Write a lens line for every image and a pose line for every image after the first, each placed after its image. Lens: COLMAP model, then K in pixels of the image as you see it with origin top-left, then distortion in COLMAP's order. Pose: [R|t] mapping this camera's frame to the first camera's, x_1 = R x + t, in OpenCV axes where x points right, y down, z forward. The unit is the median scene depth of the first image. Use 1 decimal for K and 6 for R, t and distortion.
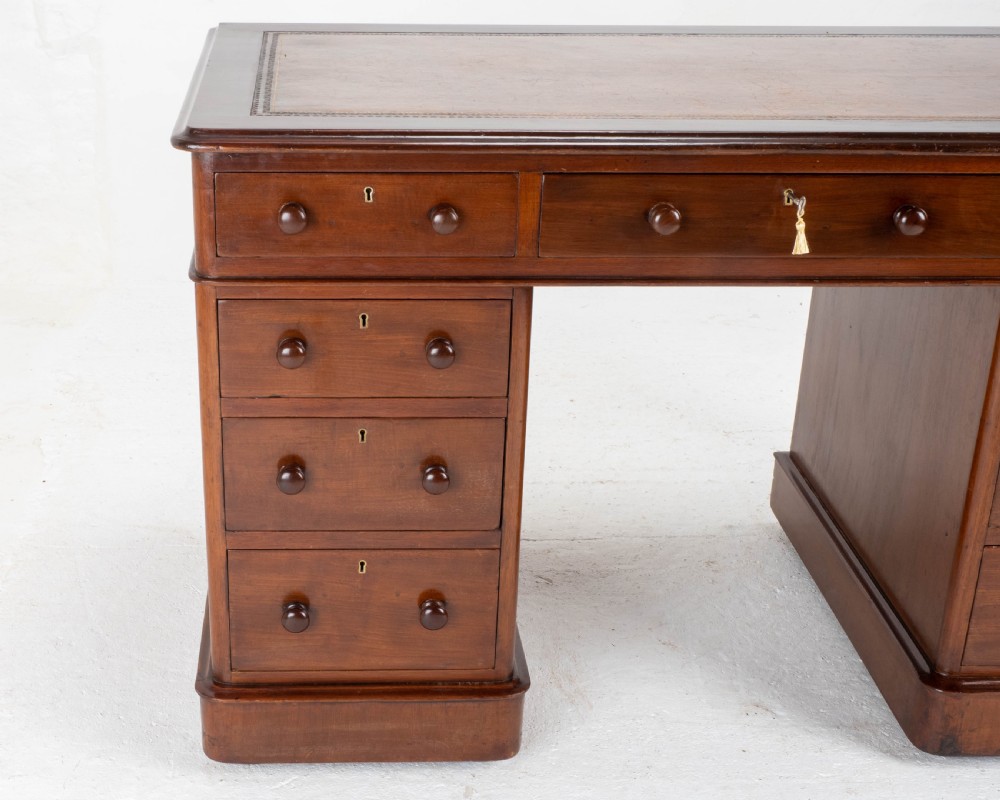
lens RADIAL K [[1524.9, 0, 370.7], [0, 1524.9, 442.0], [0, 0, 1]] dist [-0.000665, 0.000000]
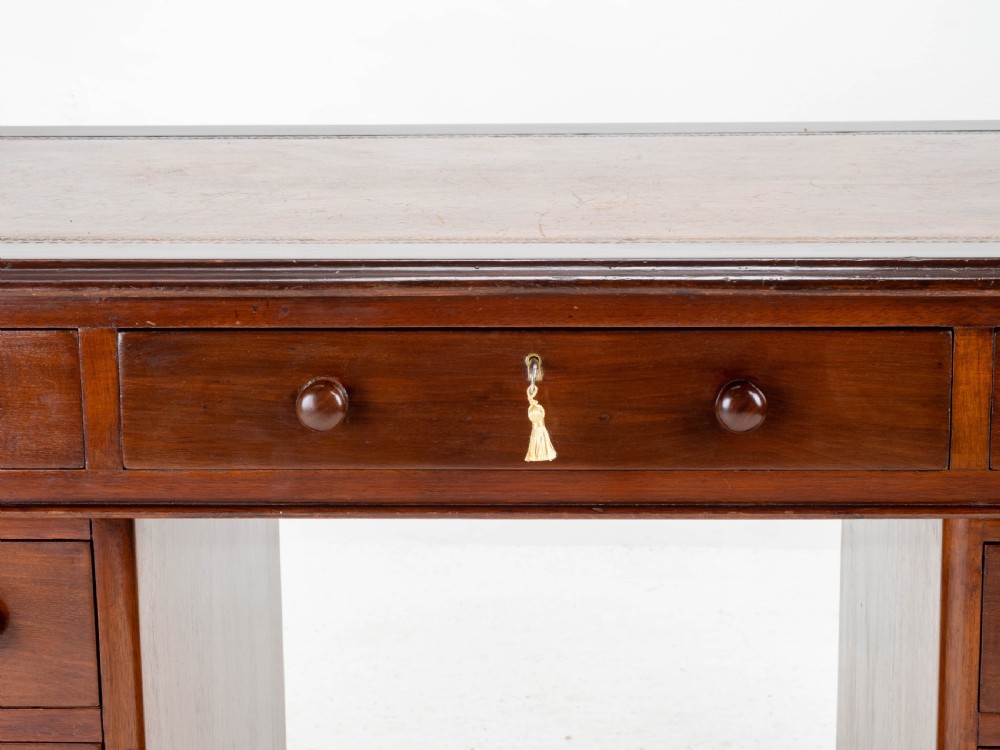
lens RADIAL K [[2352.1, 0, 501.3], [0, 2352.1, 379.7], [0, 0, 1]] dist [0.024583, 0.000000]
pose [[0.997096, -0.004064, -0.076053, 0.292519], [-0.010555, 0.981566, -0.190831, 0.016909], [0.075426, 0.191080, 0.978672, 0.090351]]
